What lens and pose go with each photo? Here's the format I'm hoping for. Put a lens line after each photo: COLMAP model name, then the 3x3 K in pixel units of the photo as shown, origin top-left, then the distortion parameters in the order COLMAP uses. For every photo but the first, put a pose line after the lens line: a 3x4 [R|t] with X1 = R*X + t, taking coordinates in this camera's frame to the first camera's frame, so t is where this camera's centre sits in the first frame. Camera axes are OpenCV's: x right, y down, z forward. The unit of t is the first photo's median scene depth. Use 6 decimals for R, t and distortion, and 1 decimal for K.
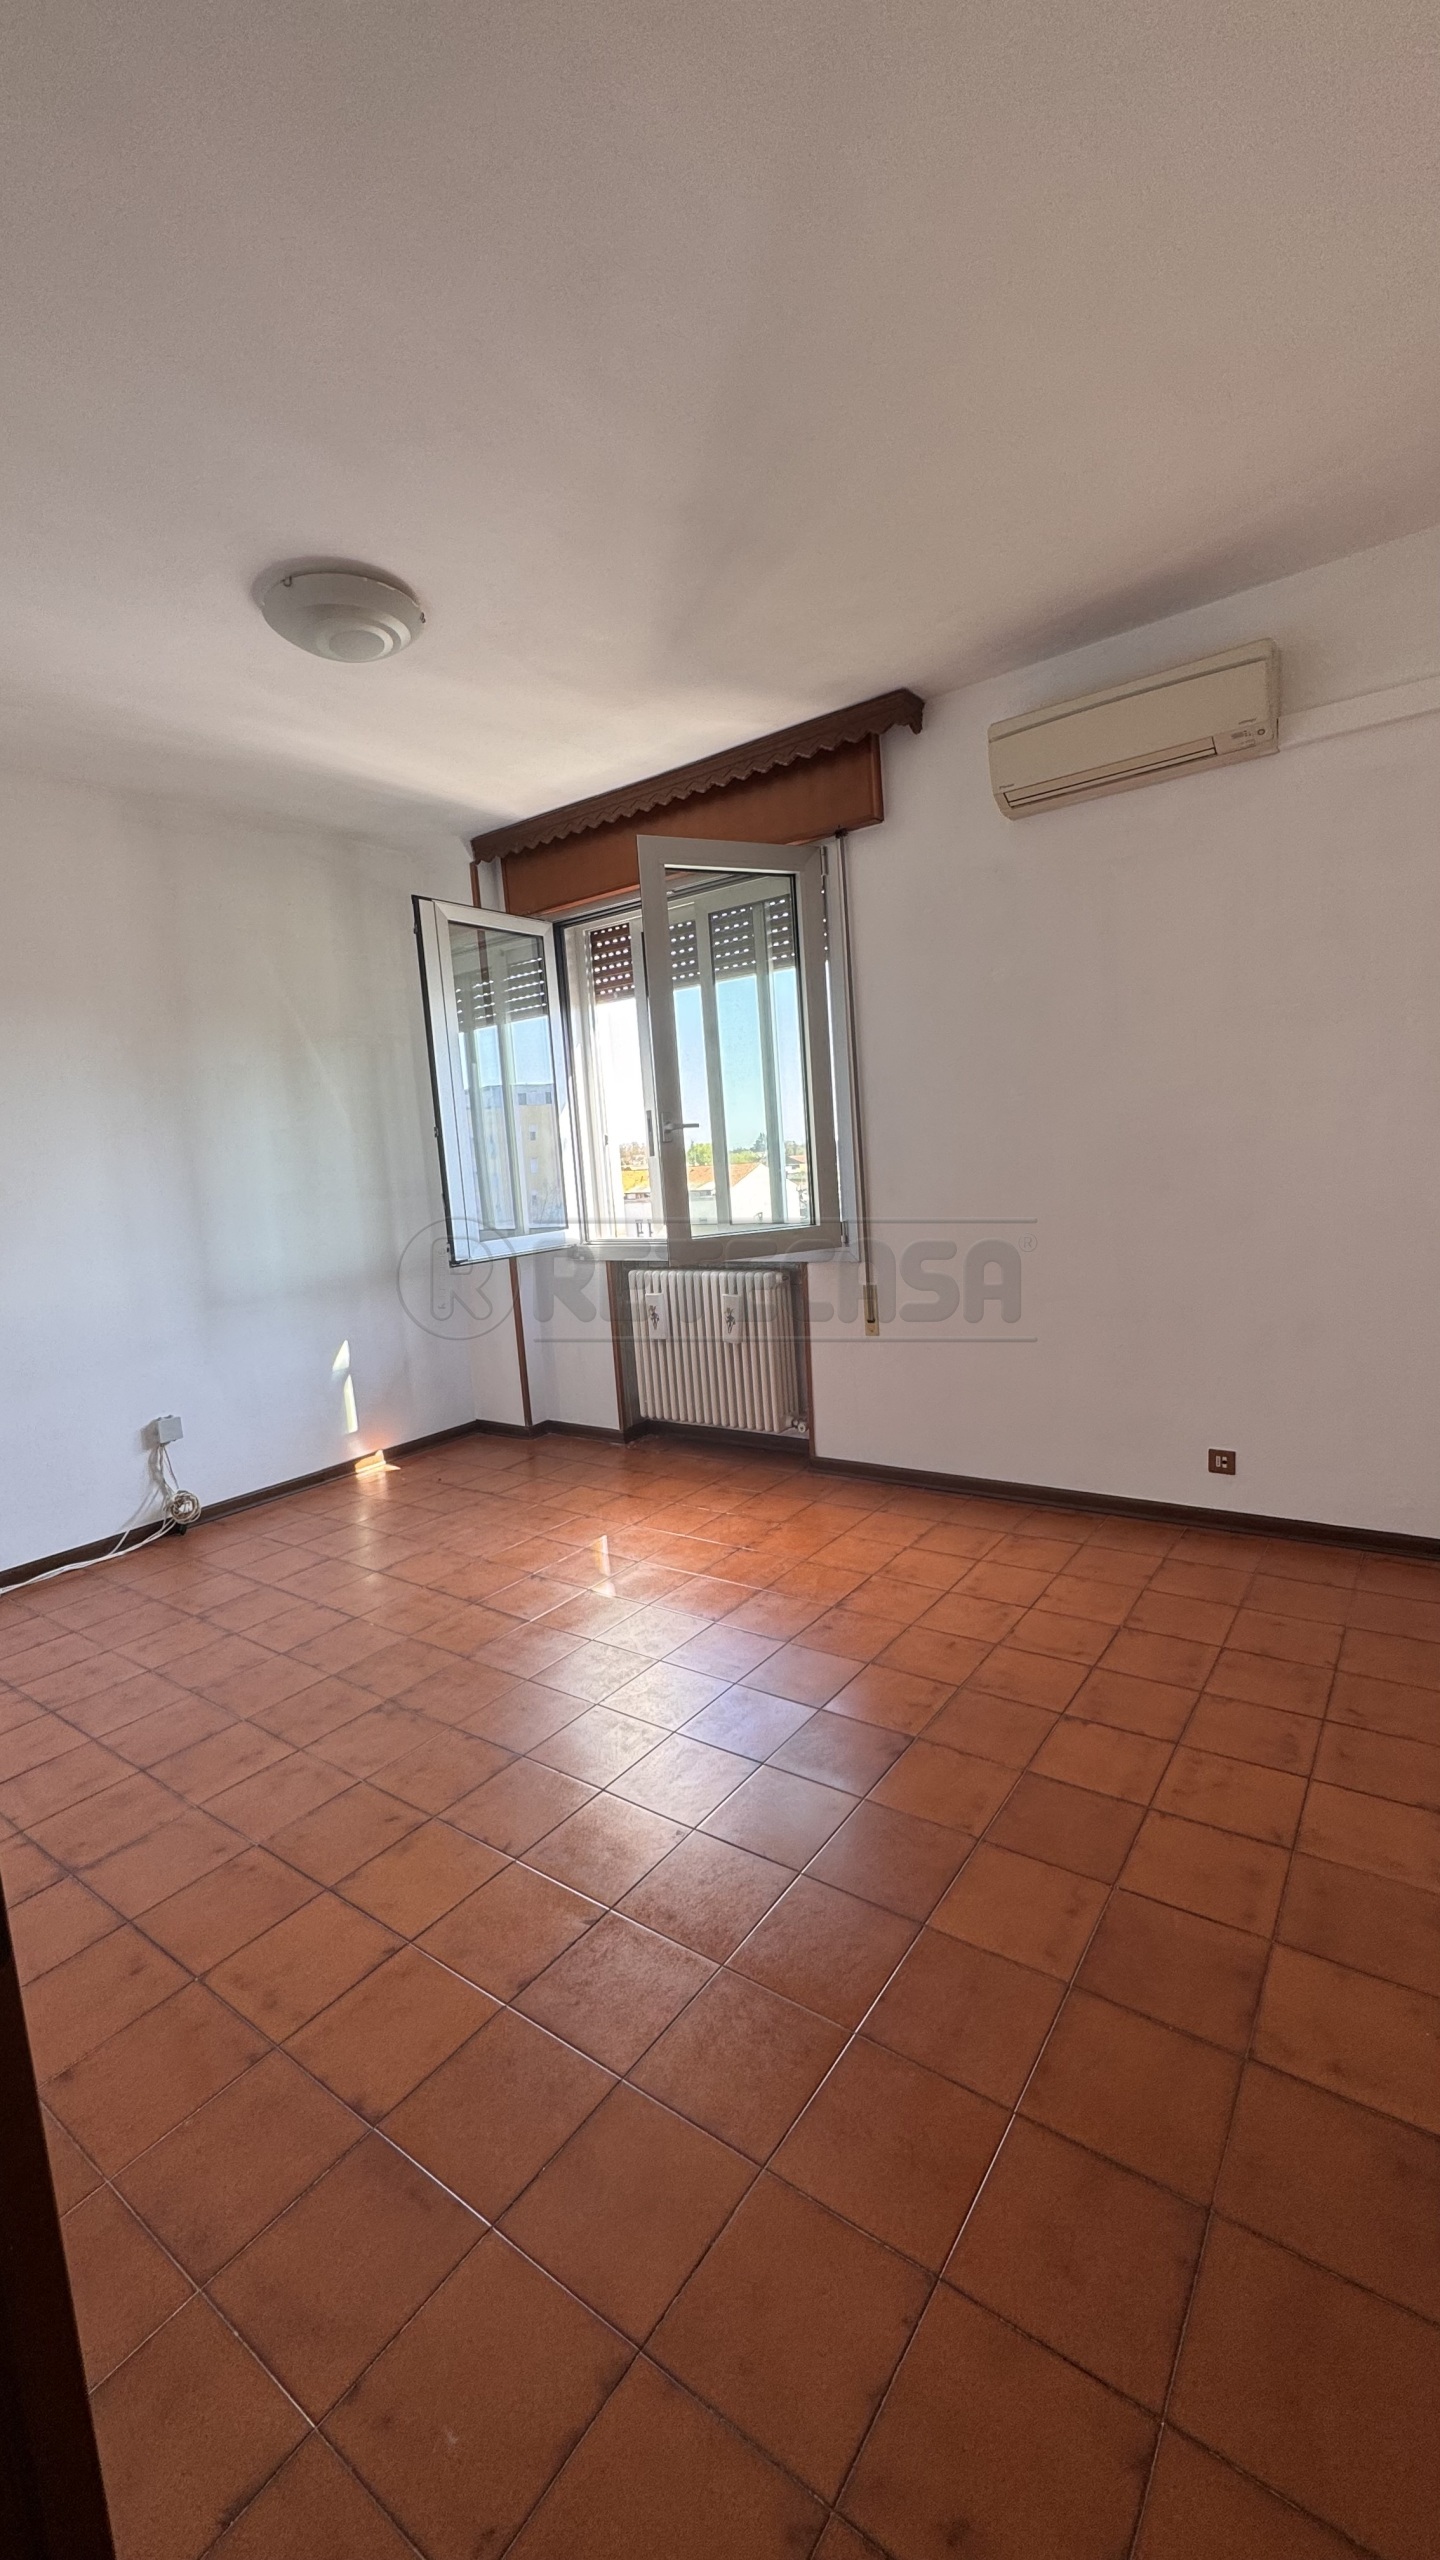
lens RADIAL K [[1025.7, 0, 725.0], [0, 1025.7, 1280.1], [0, 0, 1]] dist [-0.006137, 0.000836]
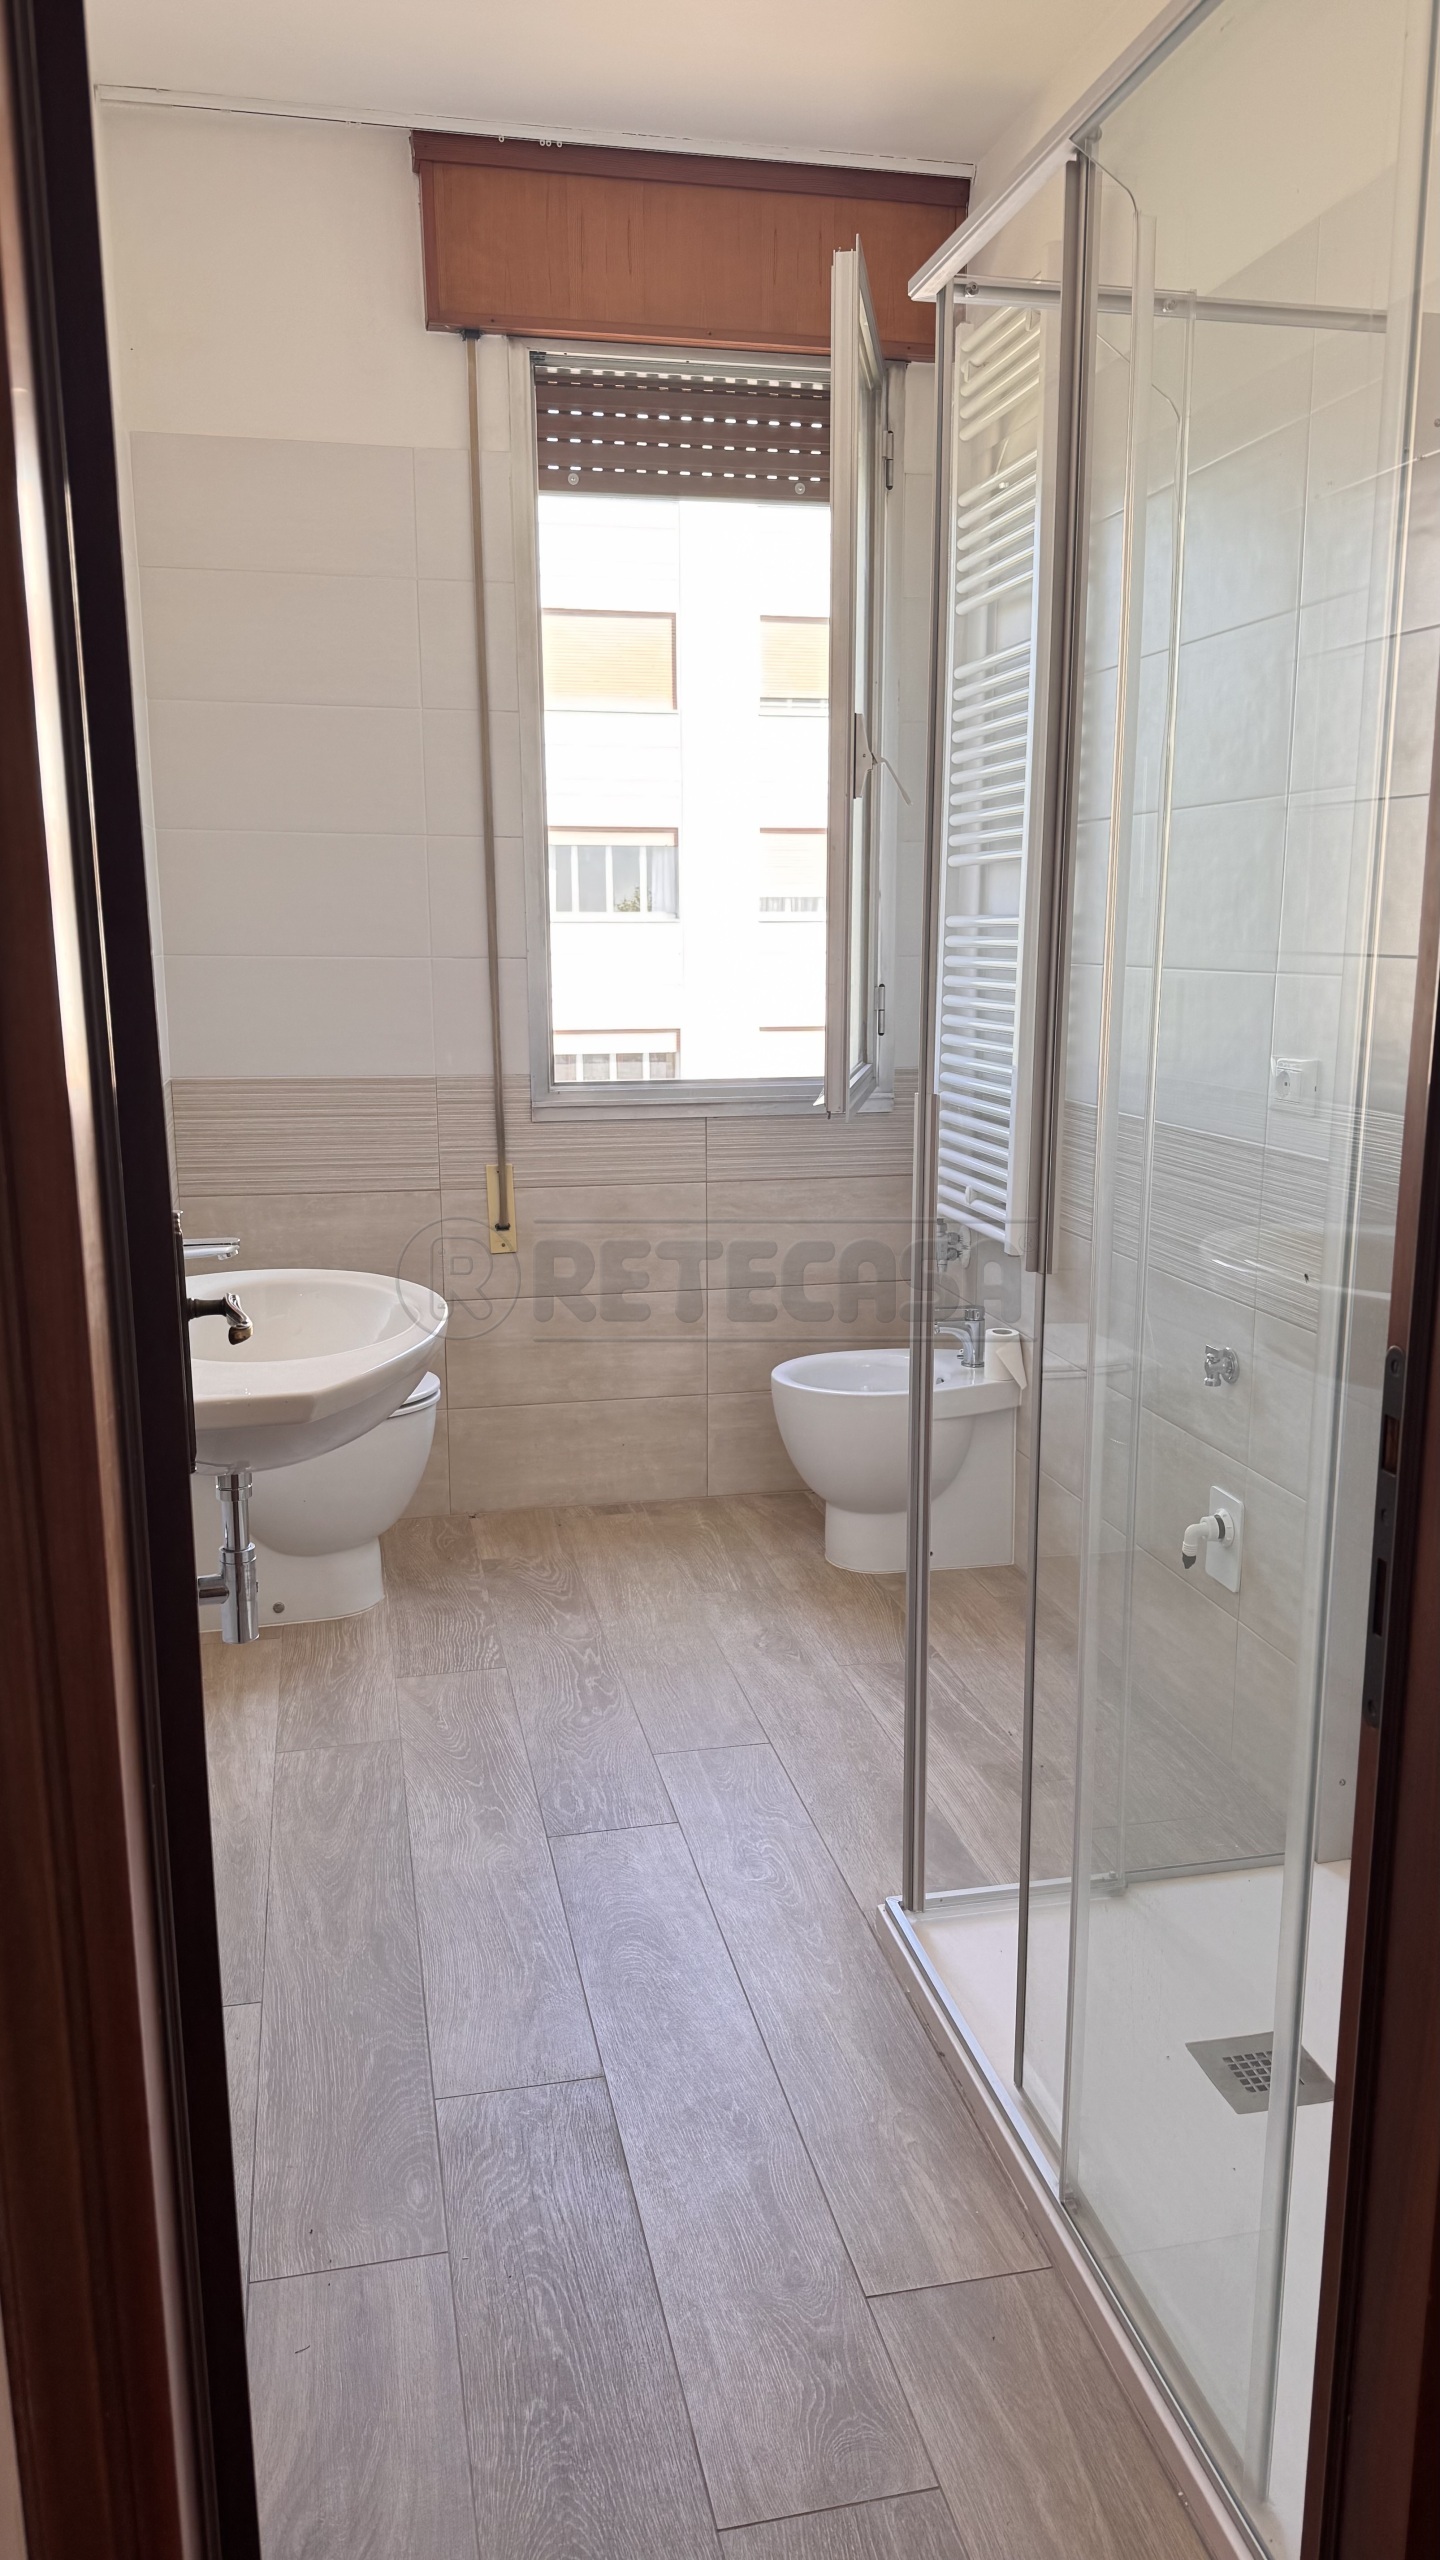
lens RADIAL K [[1787.4, 0, 723.7], [0, 1787.4, 1303.0], [0, 0, 1]] dist [0.060909, -0.076115]
pose [[0.669440, -0.091656, 0.737190, -0.908902], [0.042922, 0.995474, 0.084791, 0.004386], [-0.741625, -0.025121, 0.670344, 0.607888]]
